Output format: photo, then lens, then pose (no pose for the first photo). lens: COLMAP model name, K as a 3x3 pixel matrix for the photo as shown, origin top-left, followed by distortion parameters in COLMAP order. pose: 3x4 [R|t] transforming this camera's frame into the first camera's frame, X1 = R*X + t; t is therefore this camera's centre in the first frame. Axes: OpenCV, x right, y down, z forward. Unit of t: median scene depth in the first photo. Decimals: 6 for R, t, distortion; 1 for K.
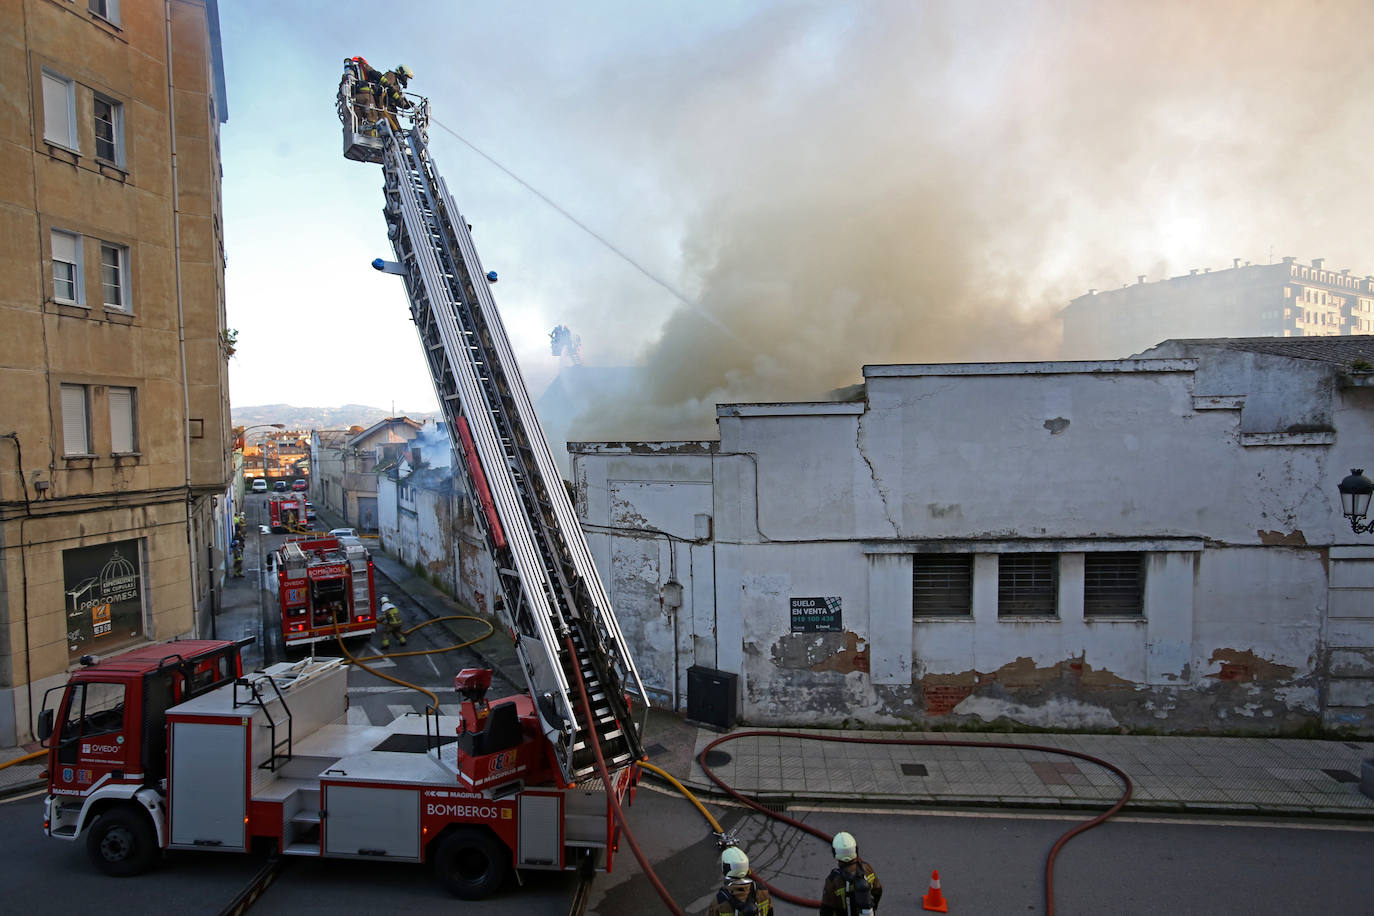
lens RADIAL K [[741.0, 0, 707.7], [0, 741.0, 426.4], [0, 0, 1]] dist [-0.063687, 0.033647]
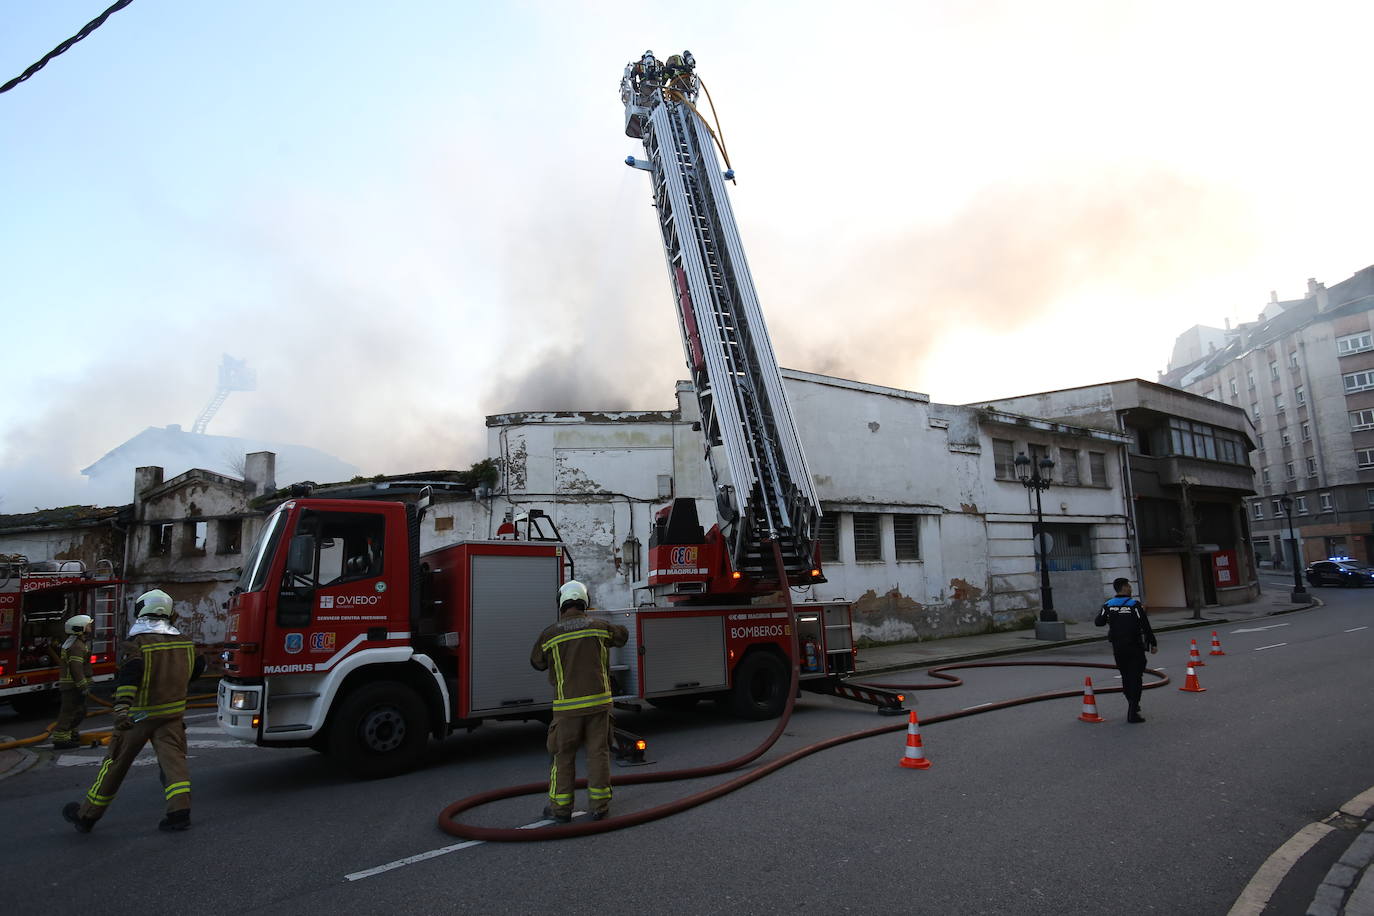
lens RADIAL K [[737.0, 0, 687.2], [0, 737.0, 464.0], [0, 0, 1]] dist [-0.068538, 0.036777]
pose [[0.764919, 0.085780, 0.638389, -0.740370], [0.032752, 0.984631, -0.171548, 0.314223], [-0.643293, 0.152129, 0.750354, 0.156981]]
